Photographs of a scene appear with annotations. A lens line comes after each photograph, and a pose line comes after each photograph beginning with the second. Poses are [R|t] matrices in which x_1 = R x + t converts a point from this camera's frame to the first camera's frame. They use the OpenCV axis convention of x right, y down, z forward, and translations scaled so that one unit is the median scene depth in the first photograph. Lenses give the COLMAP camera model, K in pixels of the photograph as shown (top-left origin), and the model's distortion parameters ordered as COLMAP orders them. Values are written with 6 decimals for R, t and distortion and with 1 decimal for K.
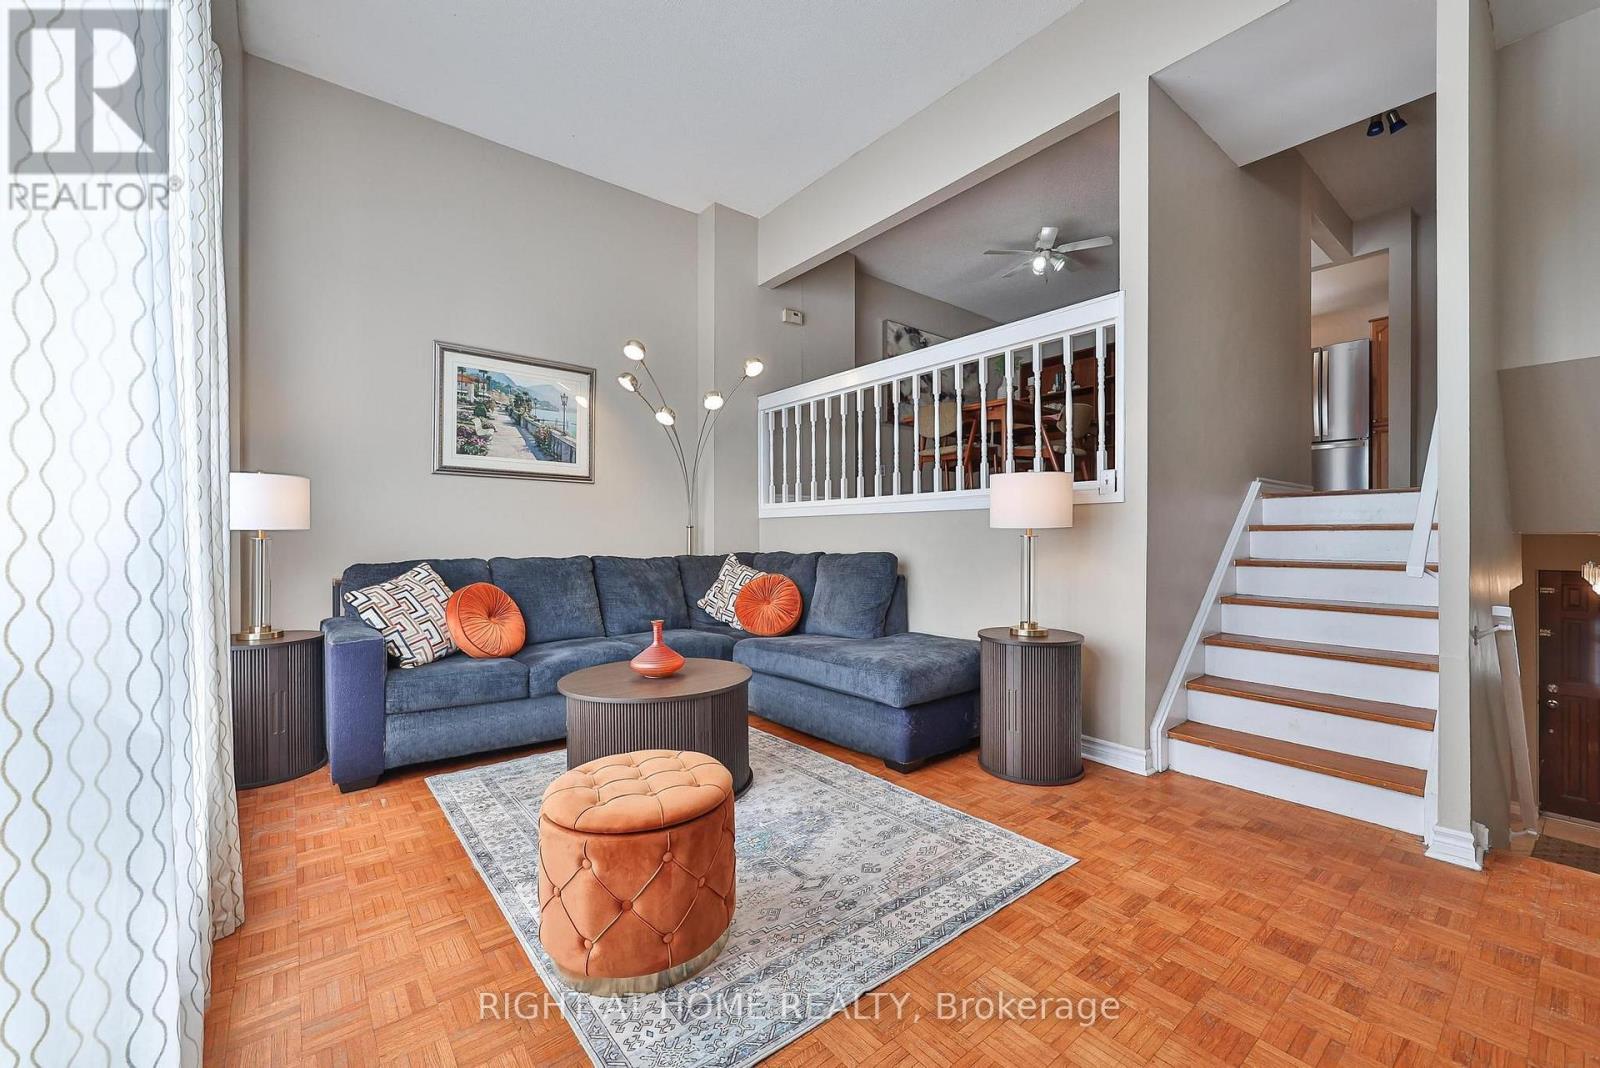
lens RADIAL K [[643.3, 0, 806.2], [0, 643.3, 536.6], [0, 0, 1]] dist [-0.001504, -0.000124]
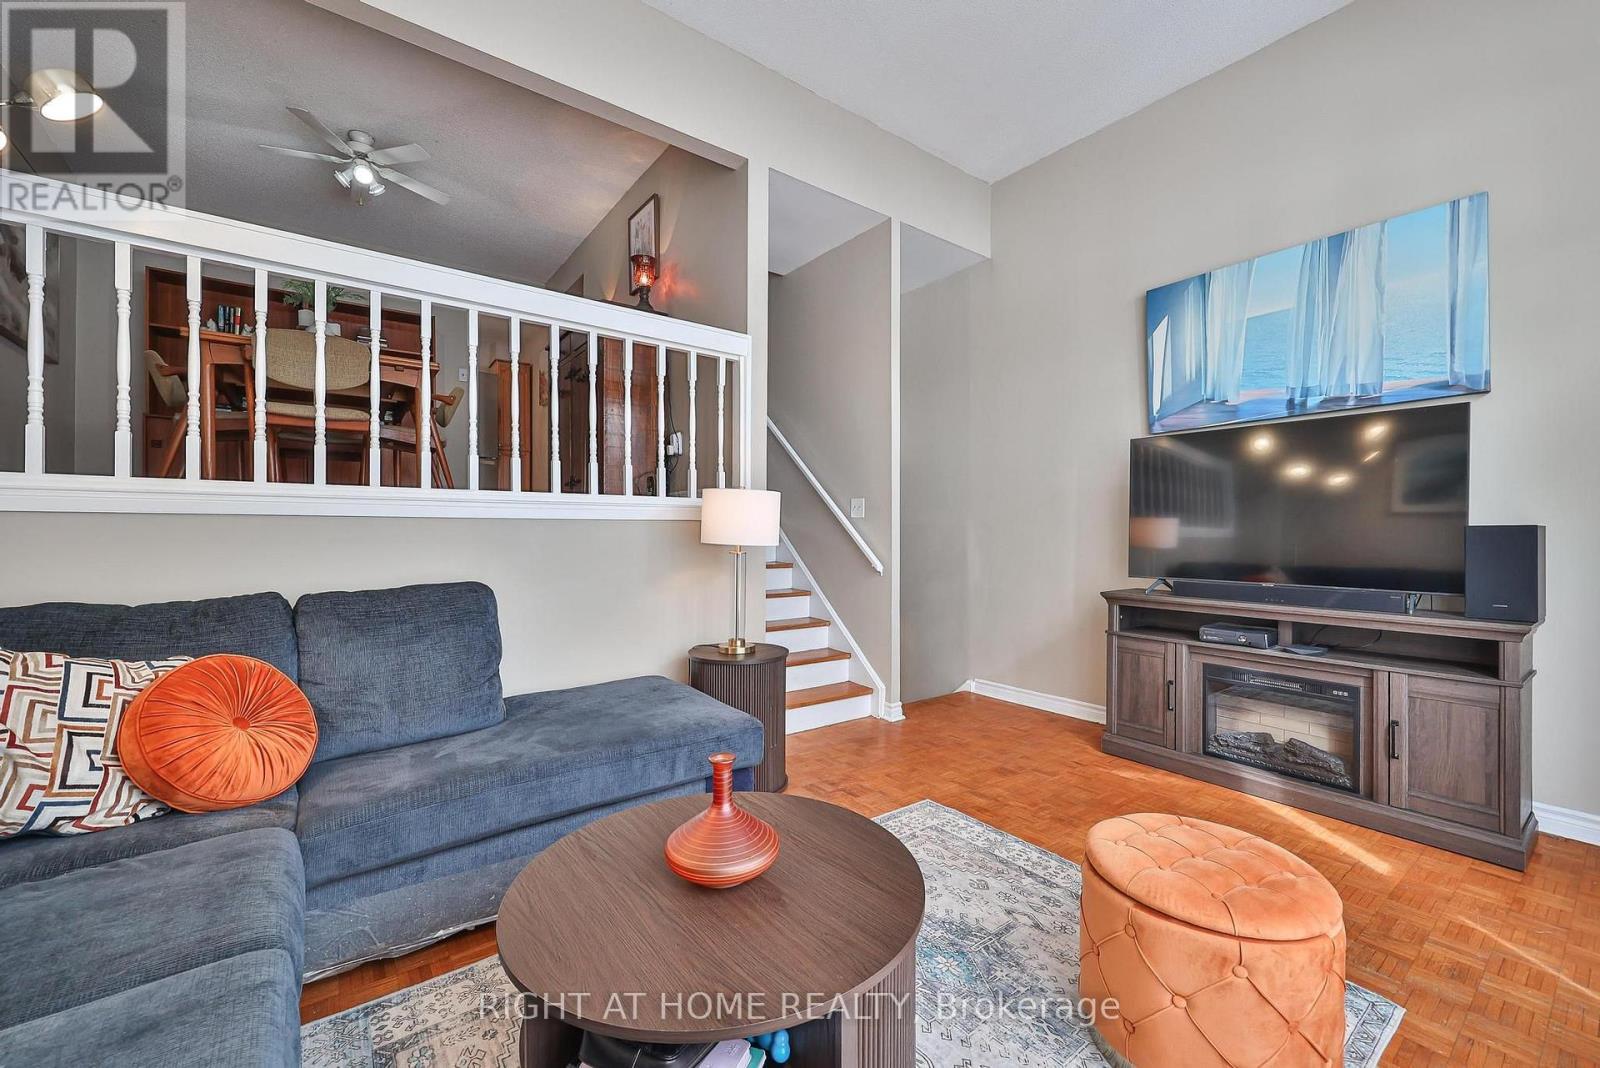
lens RADIAL K [[643.3, 0, 807.0], [0, 643.3, 537.3], [0, 0, 1]] dist [-0.001504, -0.000124]
pose [[0.031924, 0.003451, 0.999484, -0.475742], [0.005137, 0.999980, -0.003617, -0.013585], [-0.999477, 0.005249, 0.031906, 0.640519]]
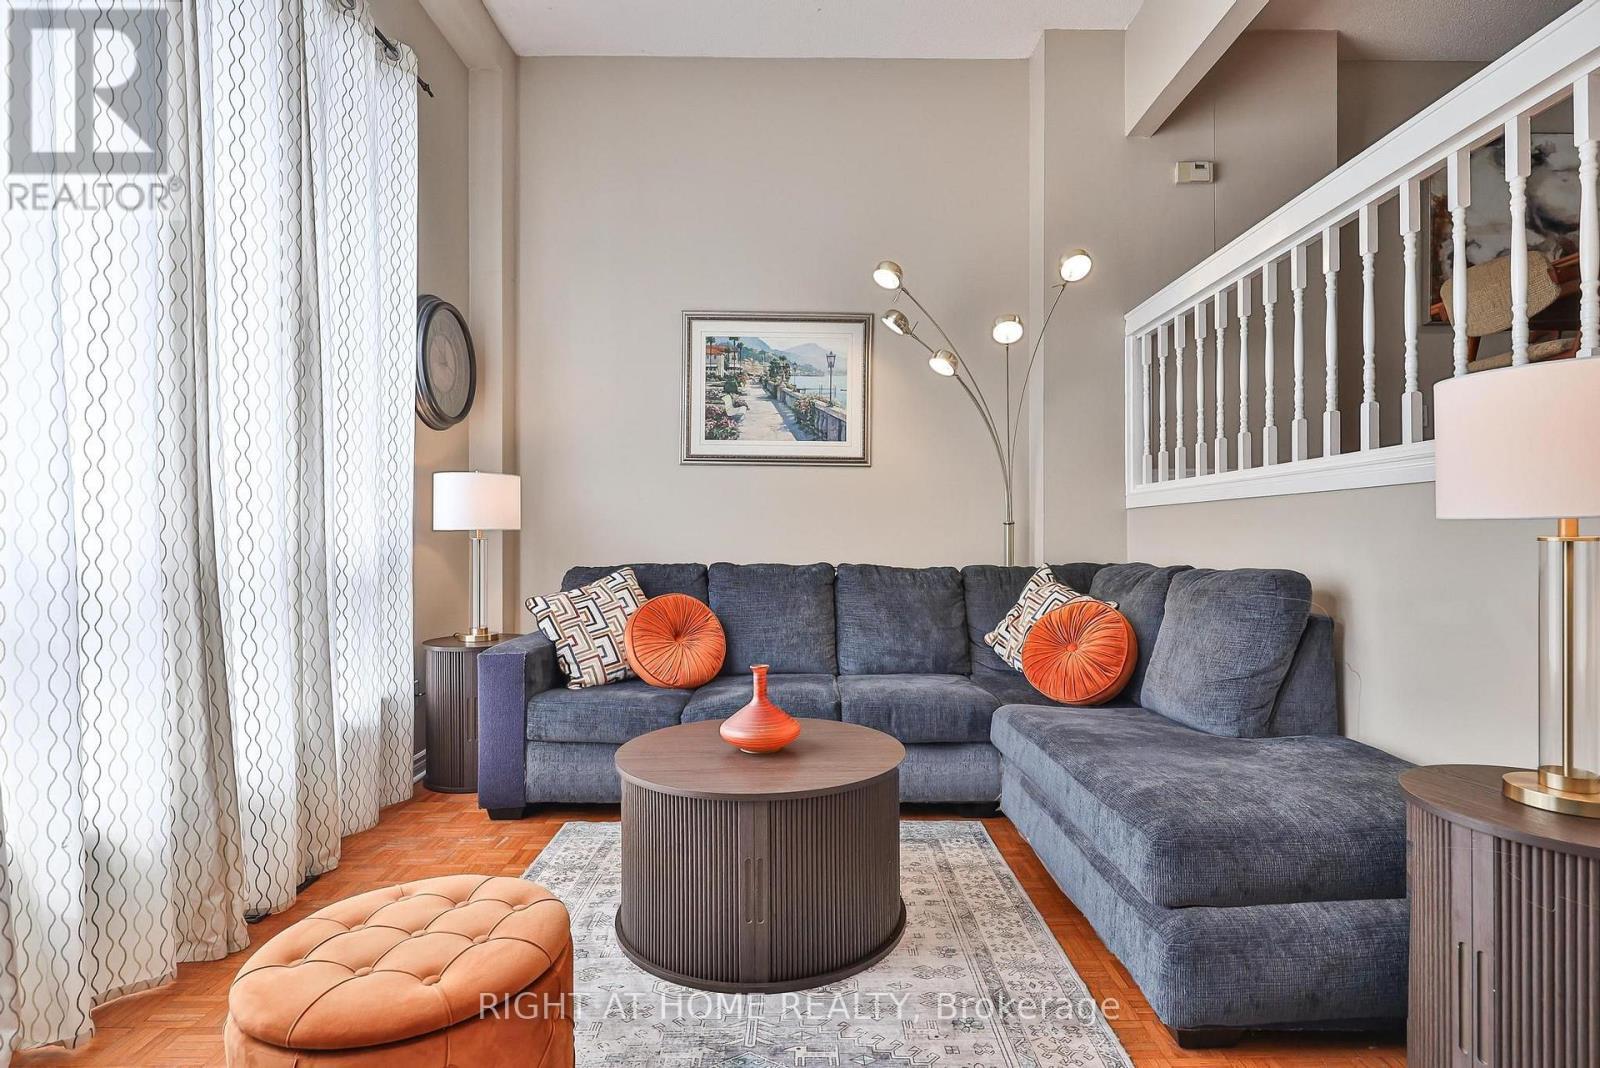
lens RADIAL K [[786.7, 0, 805.2], [0, 786.7, 535.1], [0, 0, 1]] dist [0.001526, 0.001690]
pose [[0.780940, 0.000582, -0.624606, 0.209916], [-0.002471, 0.999995, -0.002158, -0.000759], [0.624602, 0.003229, 0.780937, 0.270599]]
